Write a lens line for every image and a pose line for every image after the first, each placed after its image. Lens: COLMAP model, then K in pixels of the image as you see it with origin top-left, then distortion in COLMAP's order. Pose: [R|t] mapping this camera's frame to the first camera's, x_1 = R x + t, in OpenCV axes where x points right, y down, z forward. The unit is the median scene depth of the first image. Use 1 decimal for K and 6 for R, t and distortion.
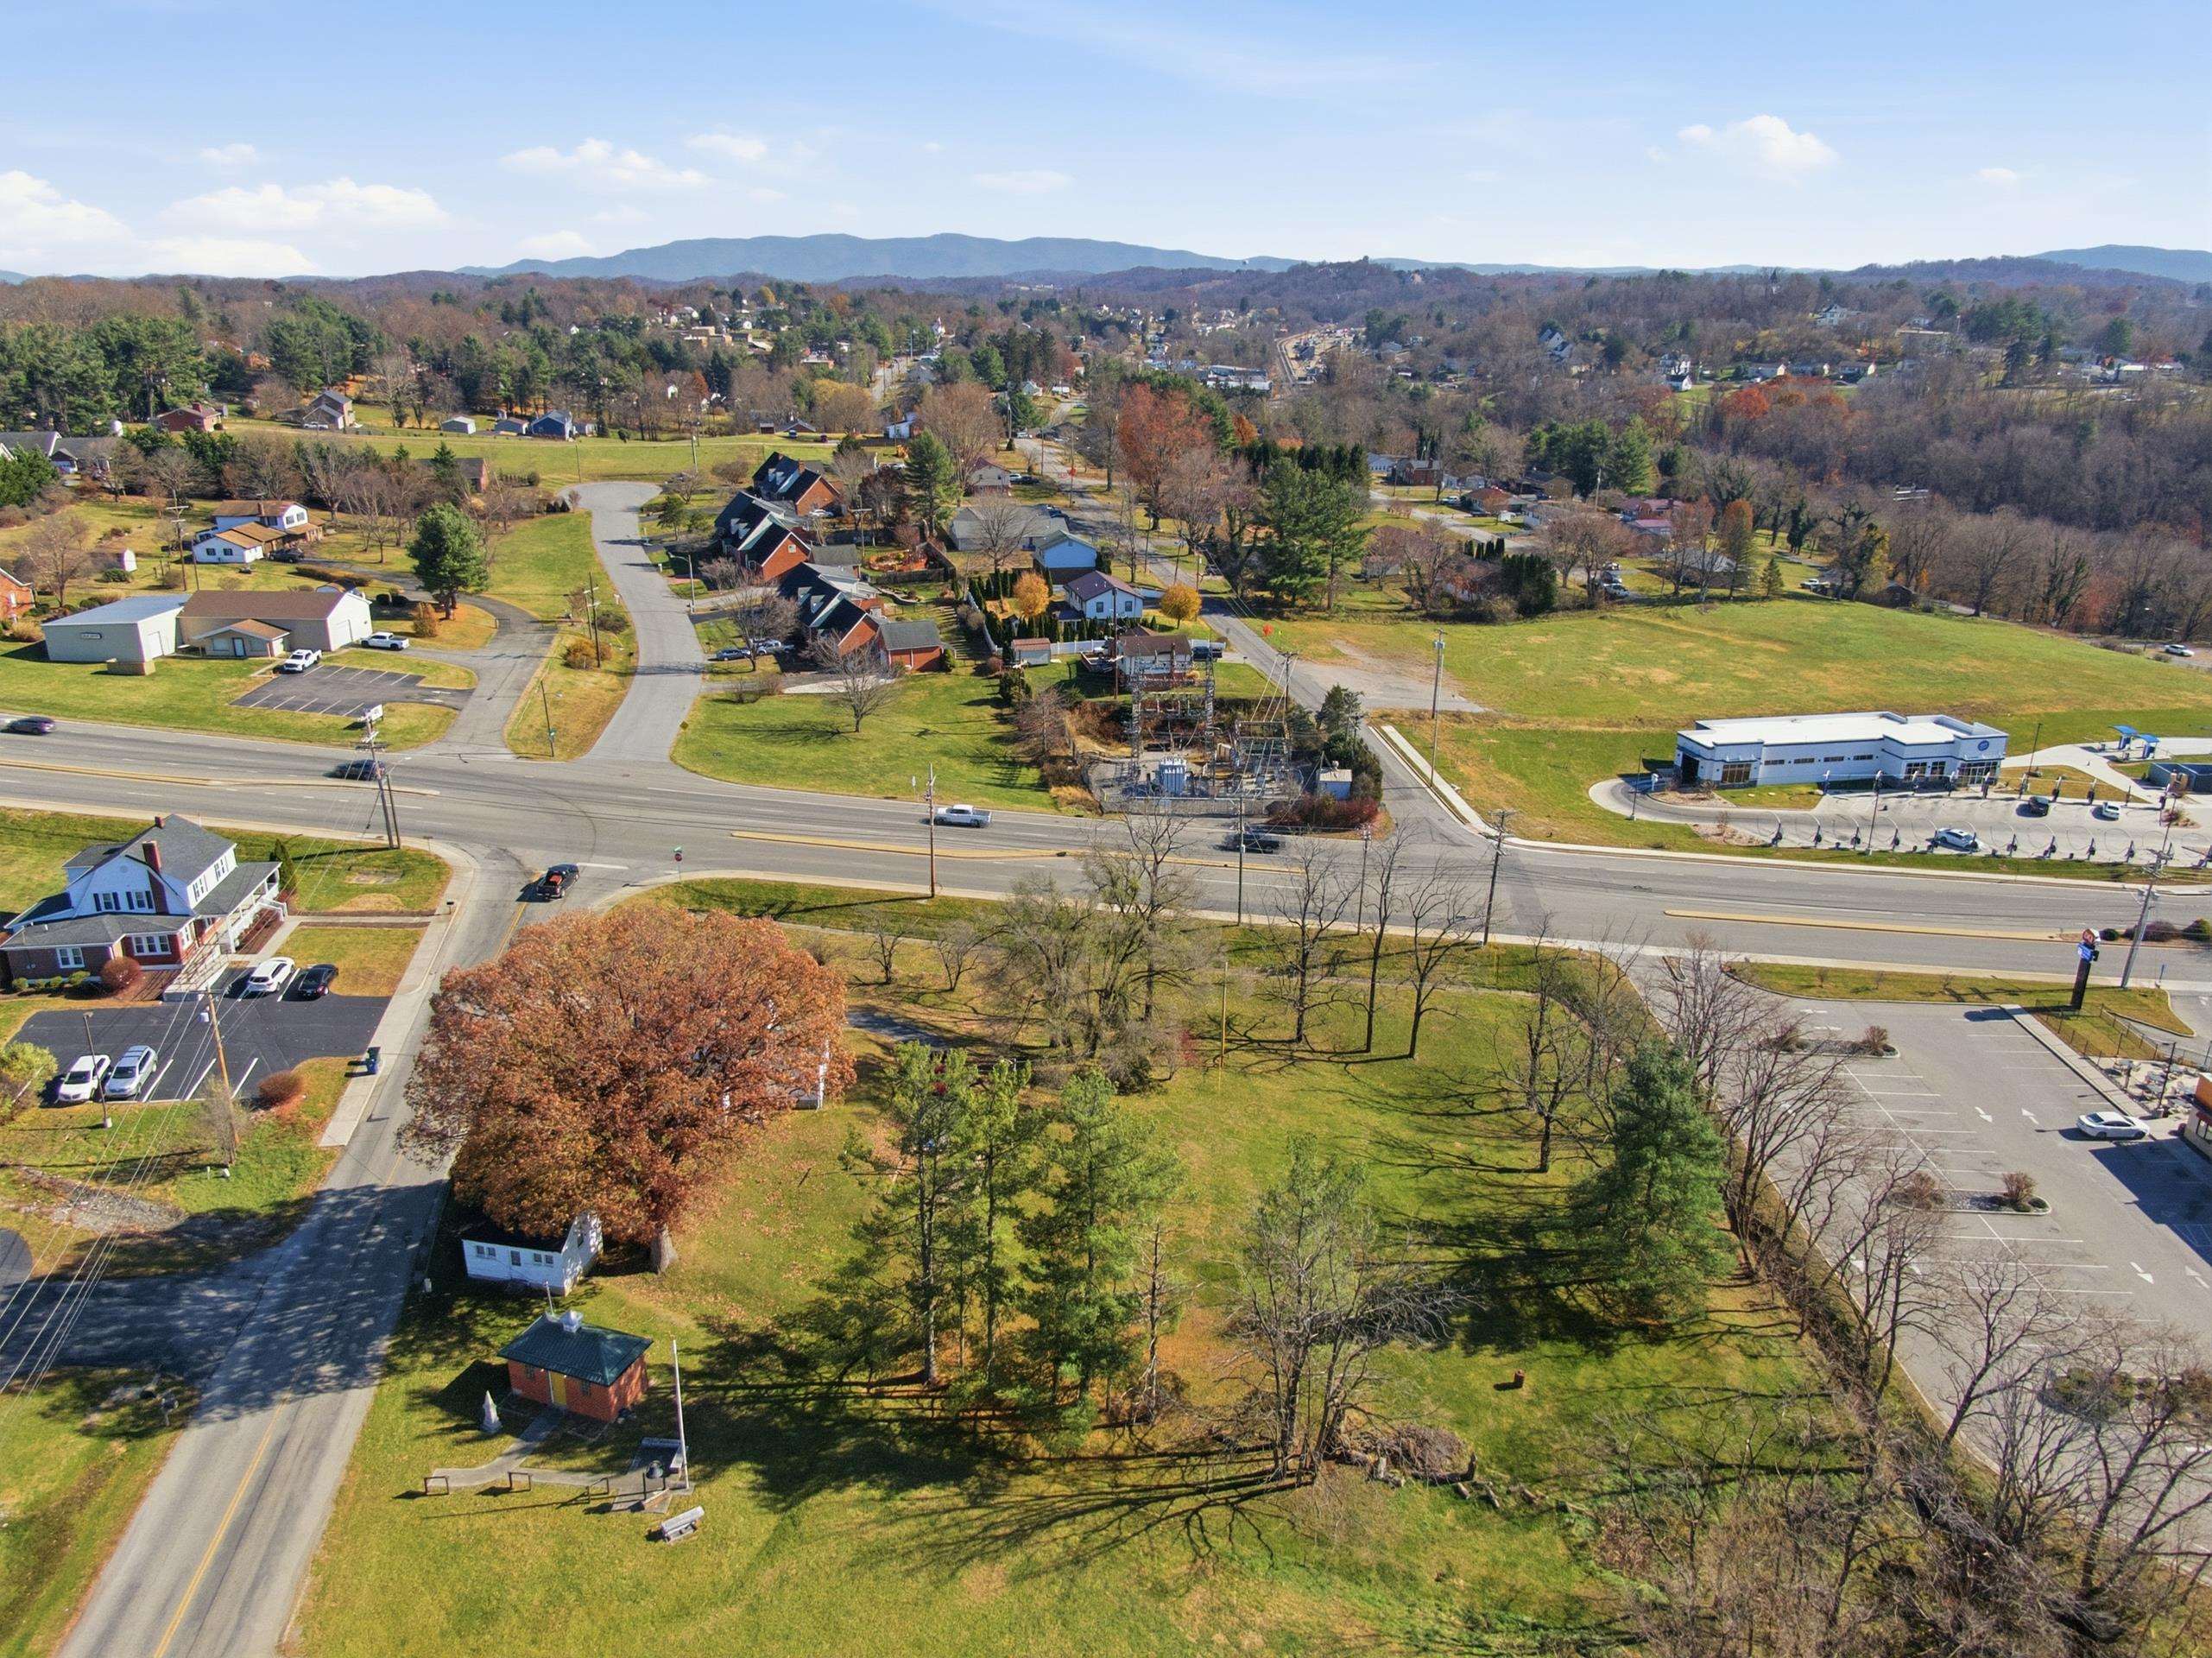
lens RADIAL K [[1605.9, 0, 1106.0], [0, 1605.9, 829.0], [0, 0, 1]] dist [0.010360, -0.006644]
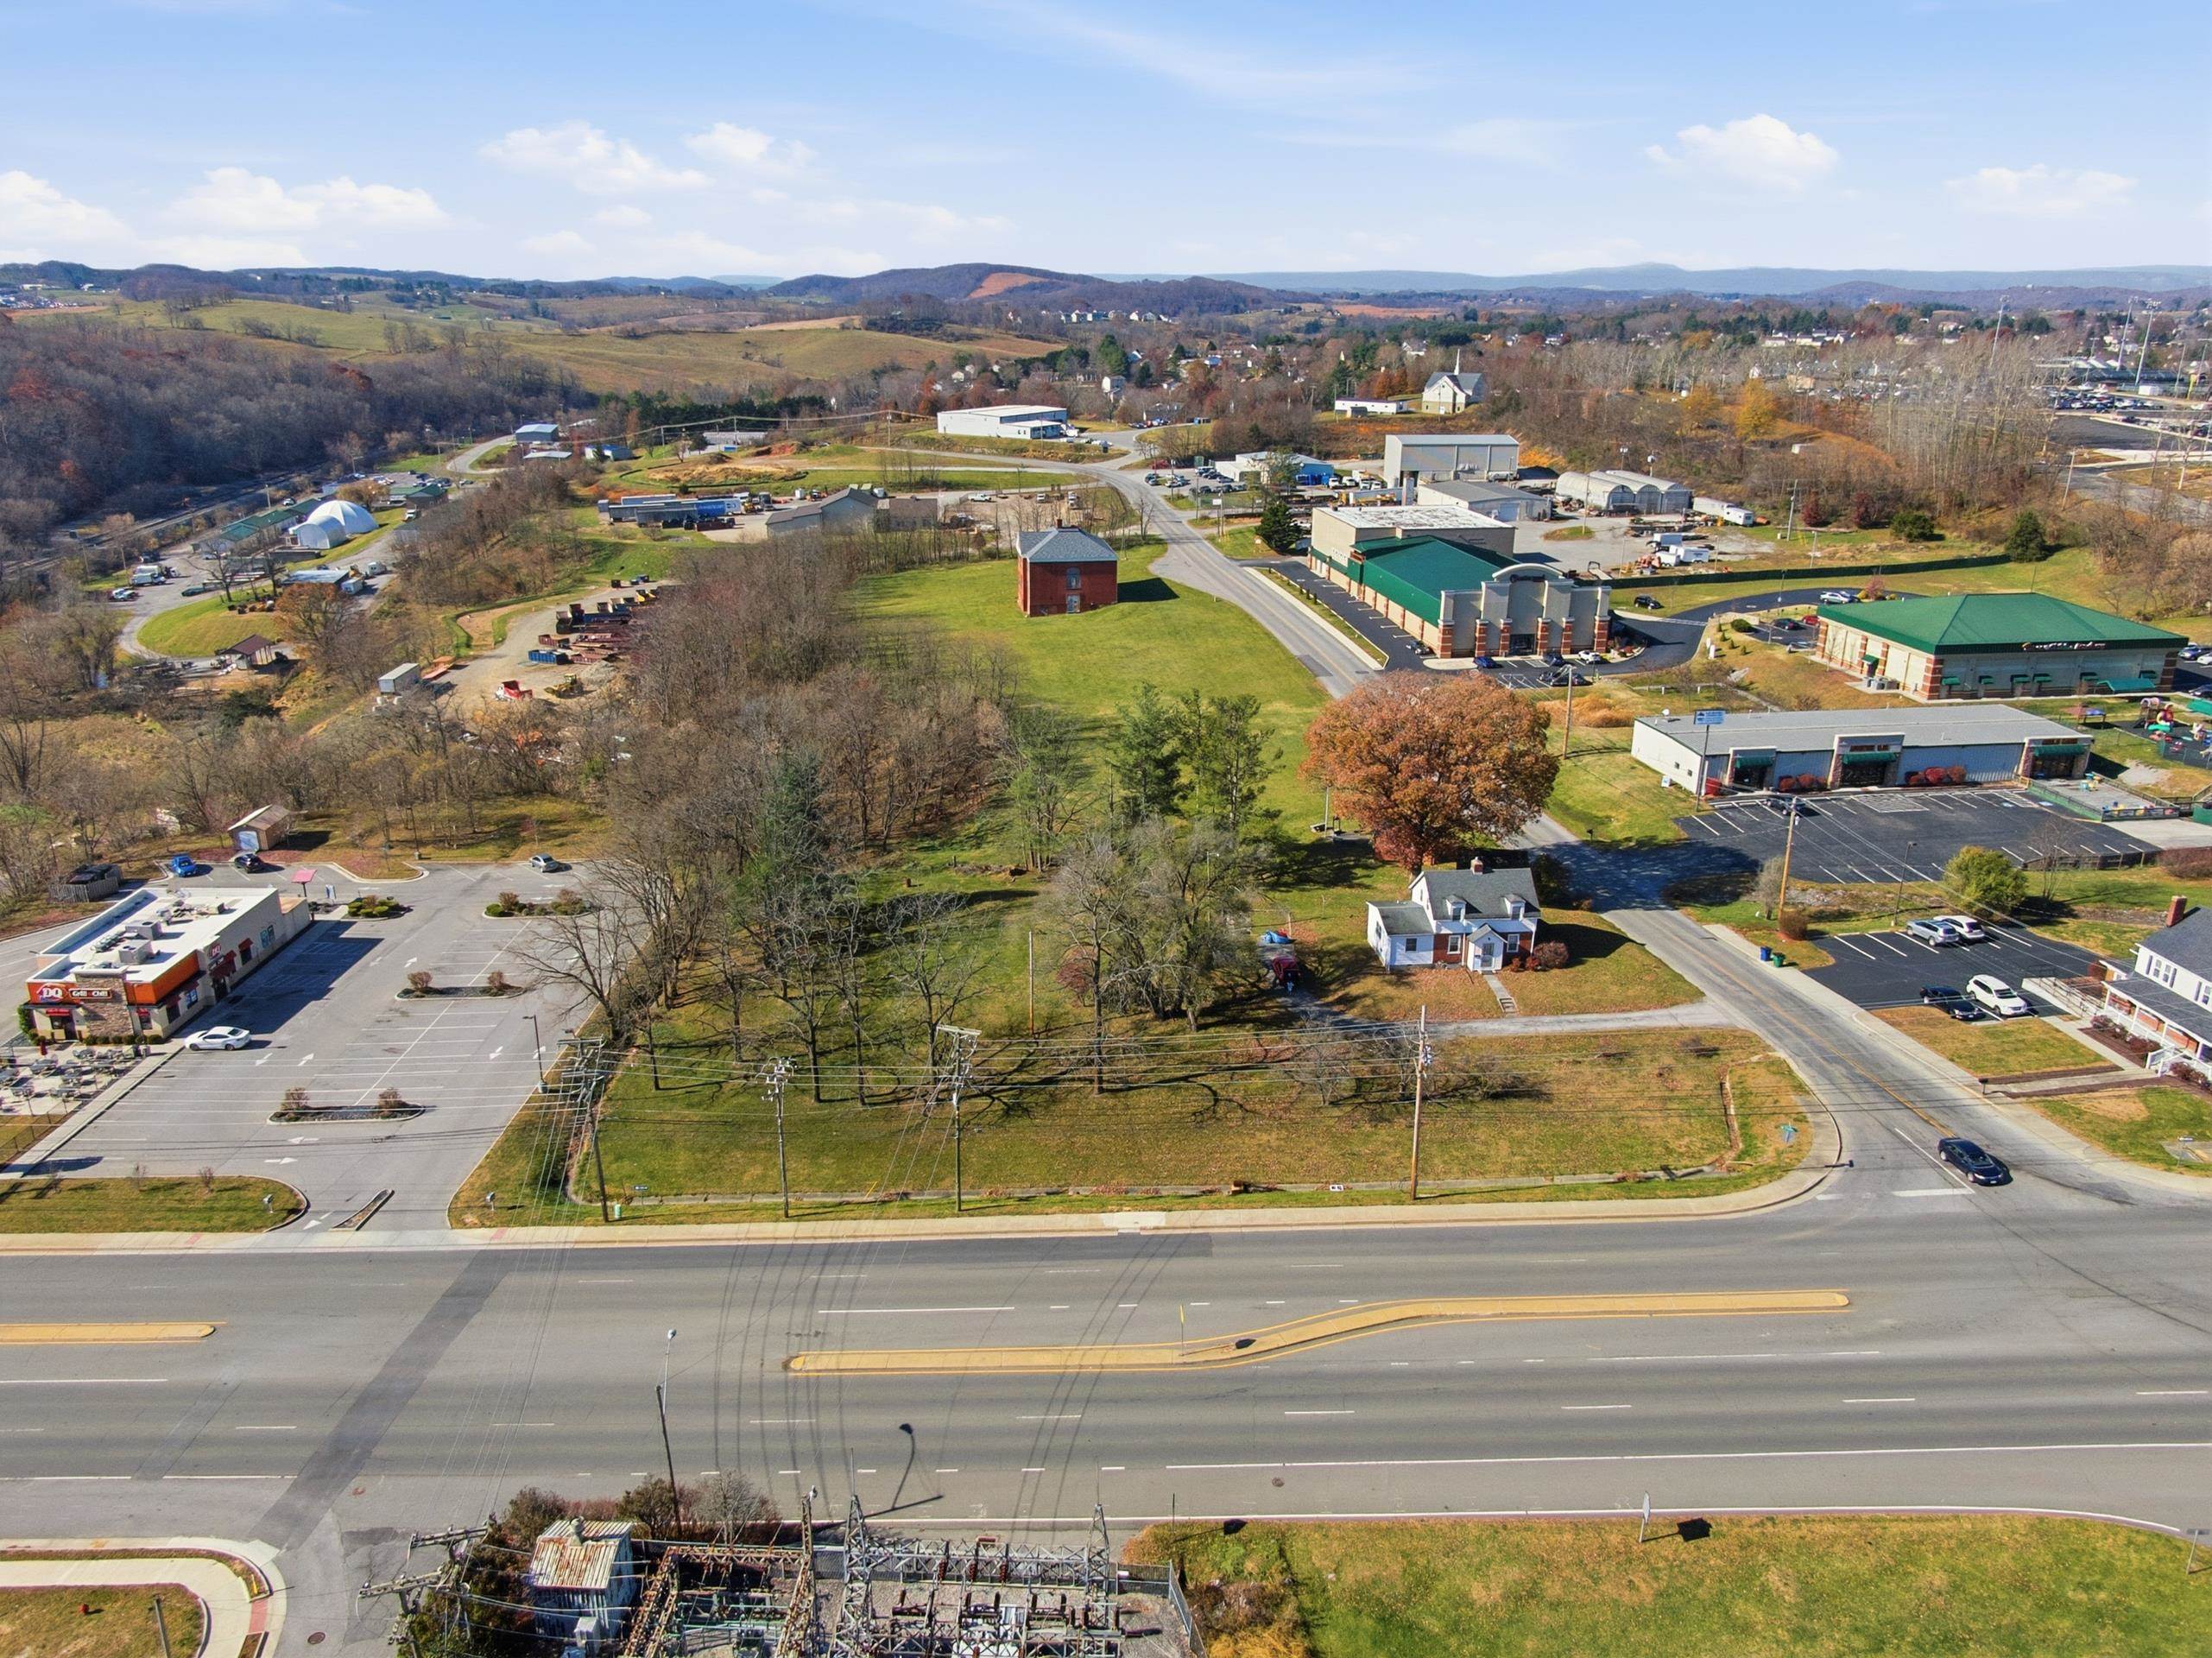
lens RADIAL K [[1609.6, 0, 1103.8], [0, 1609.6, 790.1], [0, 0, 1]] dist [0.010273, -0.004599]
pose [[-0.999912, -0.012283, -0.004944, 0.032673], [-0.012809, 0.802740, 0.596192, -0.599052], [-0.003354, 0.596203, -0.802827, 1.740117]]
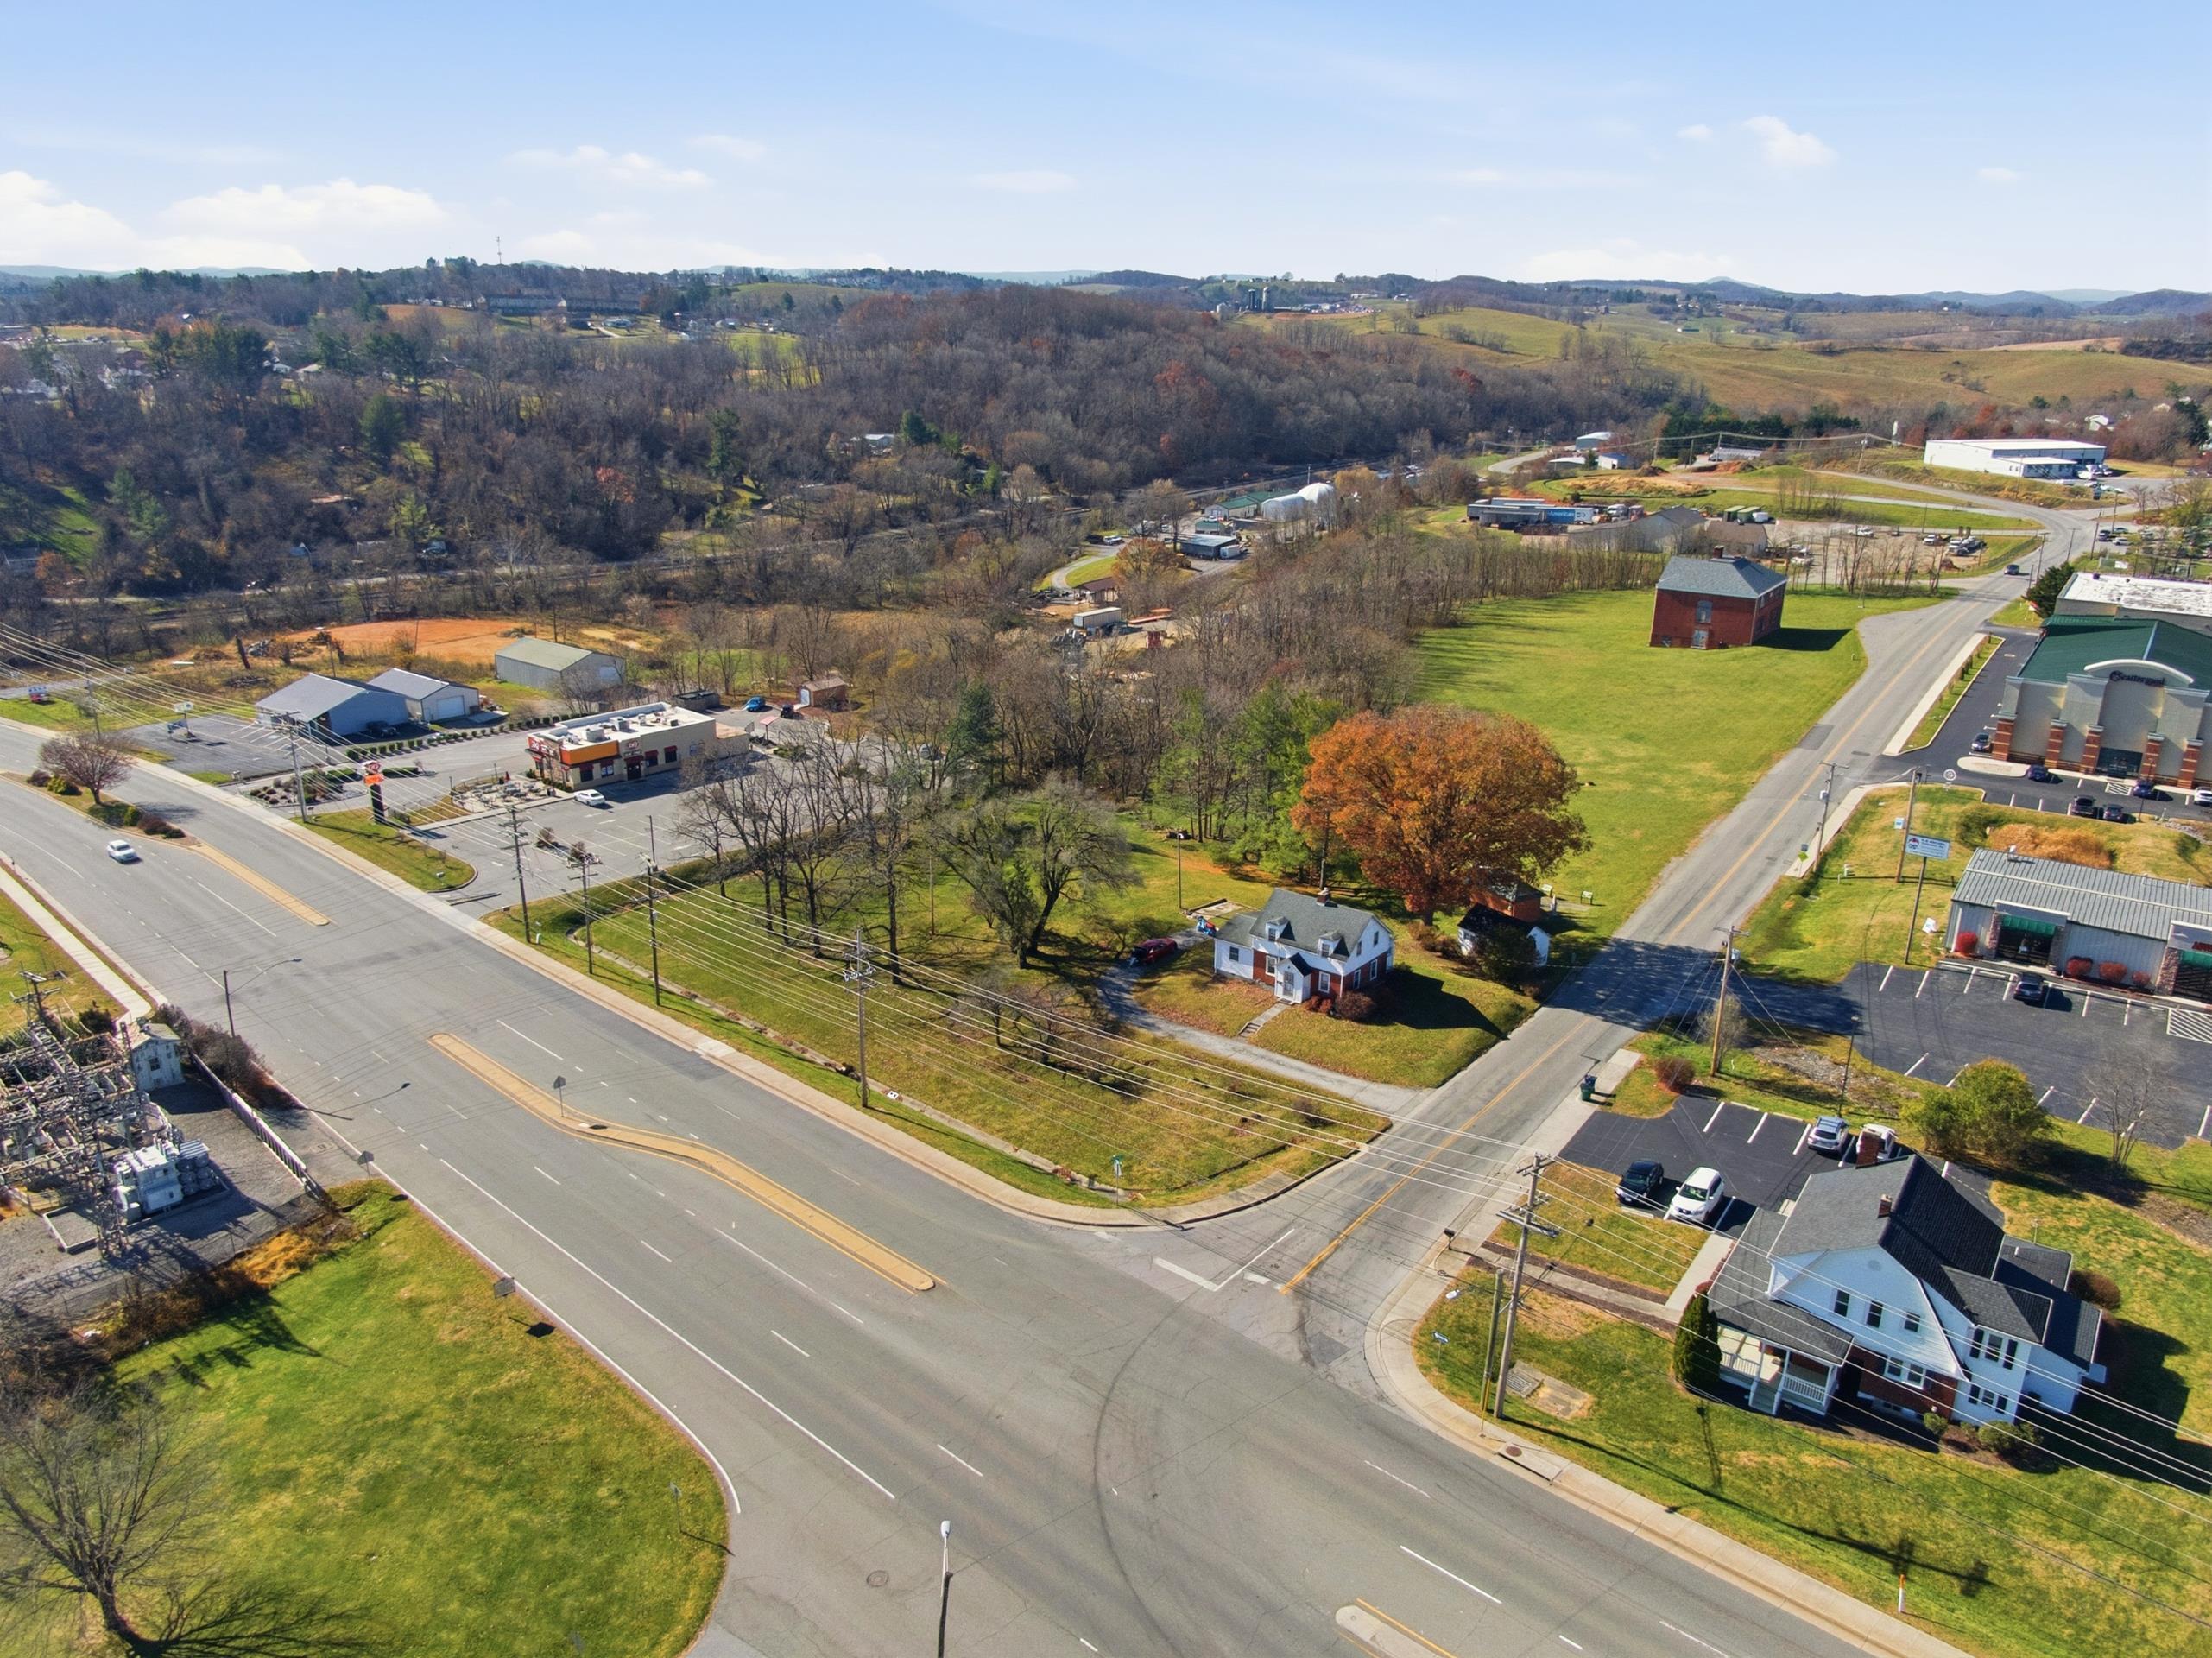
lens RADIAL K [[1593.7, 0, 1106.0], [0, 1593.7, 829.0], [0, 0, 1]] dist [0.047241, -0.065407]
pose [[-0.732857, -0.232756, 0.639331, -0.771638], [0.207621, 0.818342, 0.535920, -0.531950], [-0.647930, 0.525492, -0.551403, 1.535061]]
